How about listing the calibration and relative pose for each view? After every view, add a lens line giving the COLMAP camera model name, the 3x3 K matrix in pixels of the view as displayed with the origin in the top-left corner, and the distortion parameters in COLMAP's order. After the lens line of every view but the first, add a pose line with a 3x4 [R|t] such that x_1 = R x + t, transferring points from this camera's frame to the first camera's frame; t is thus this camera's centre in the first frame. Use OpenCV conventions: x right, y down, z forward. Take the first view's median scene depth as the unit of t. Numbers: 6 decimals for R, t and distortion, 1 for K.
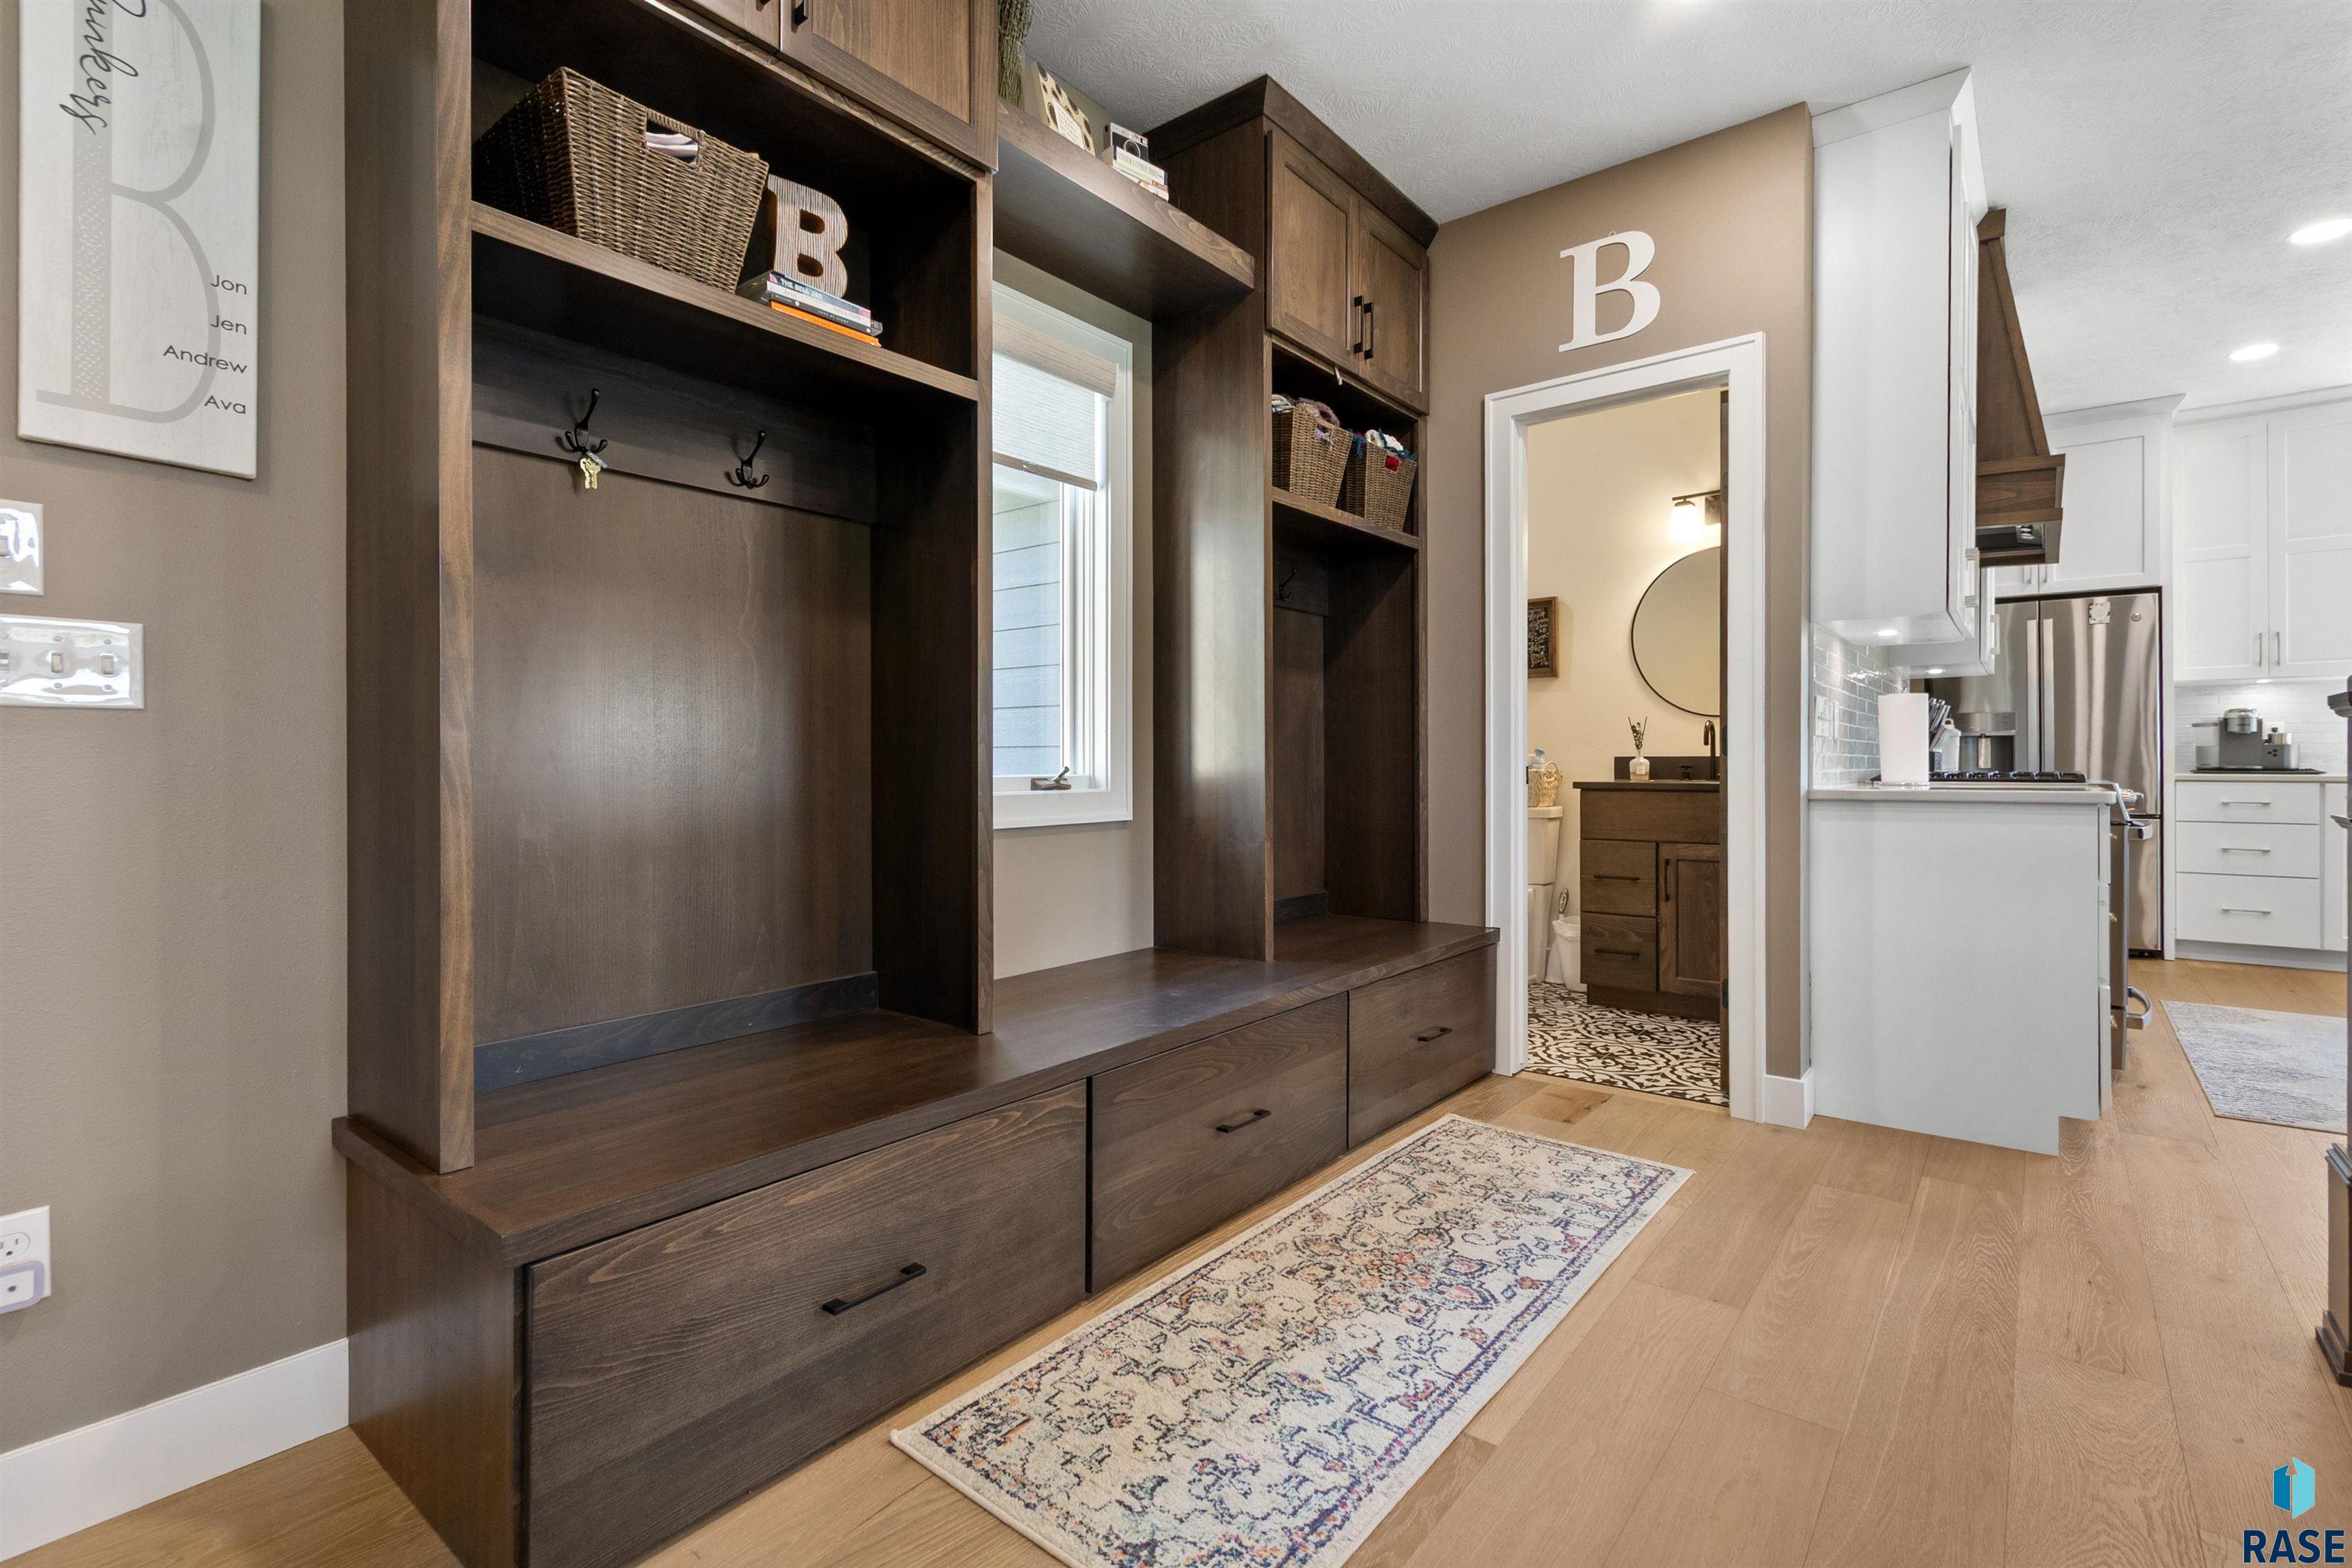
lens RADIAL K [[1082.8, 0, 1172.0], [0, 1082.8, 768.1], [0, 0, 1]] dist [0.020562, 0.000001]
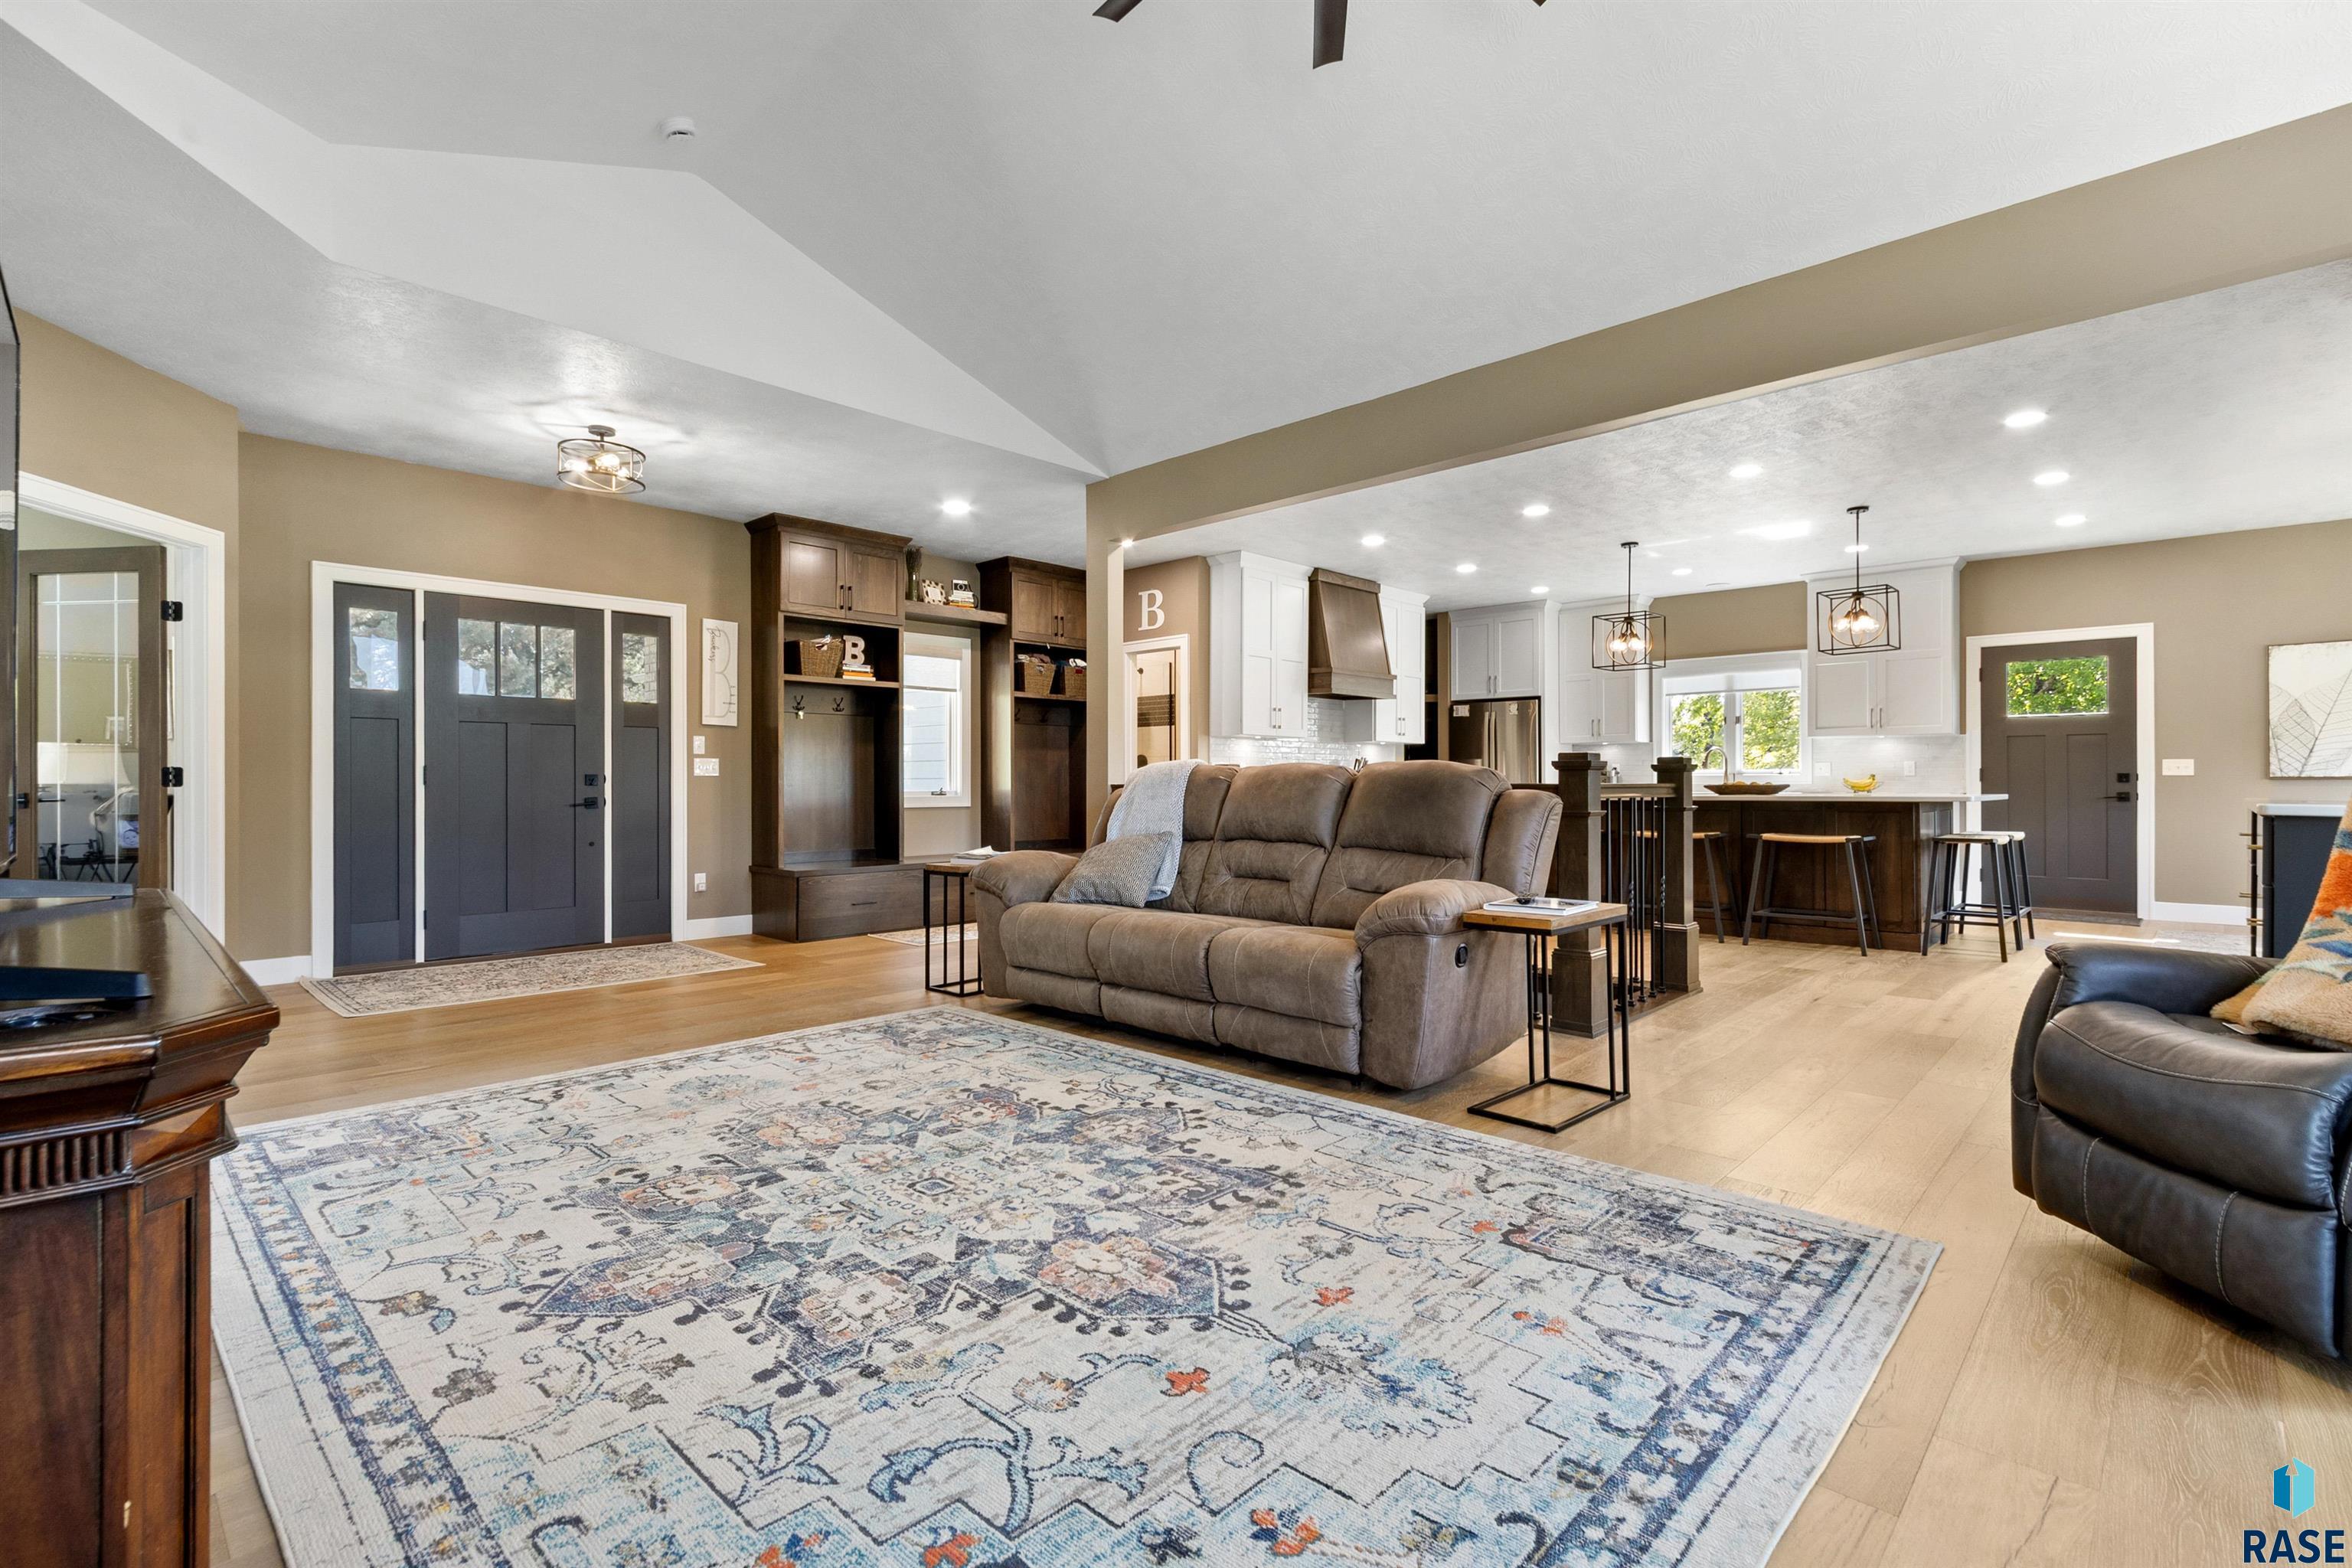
lens RADIAL K [[1082.8, 0, 1180.0], [0, 1082.8, 794.1], [0, 0, 1]] dist [0.020562, 0.000001]
pose [[0.997311, -0.002603, -0.073240, 0.780119], [0.002674, 0.999996, 0.000868, 0.015783], [0.073237, -0.001062, 0.997314, -1.951472]]
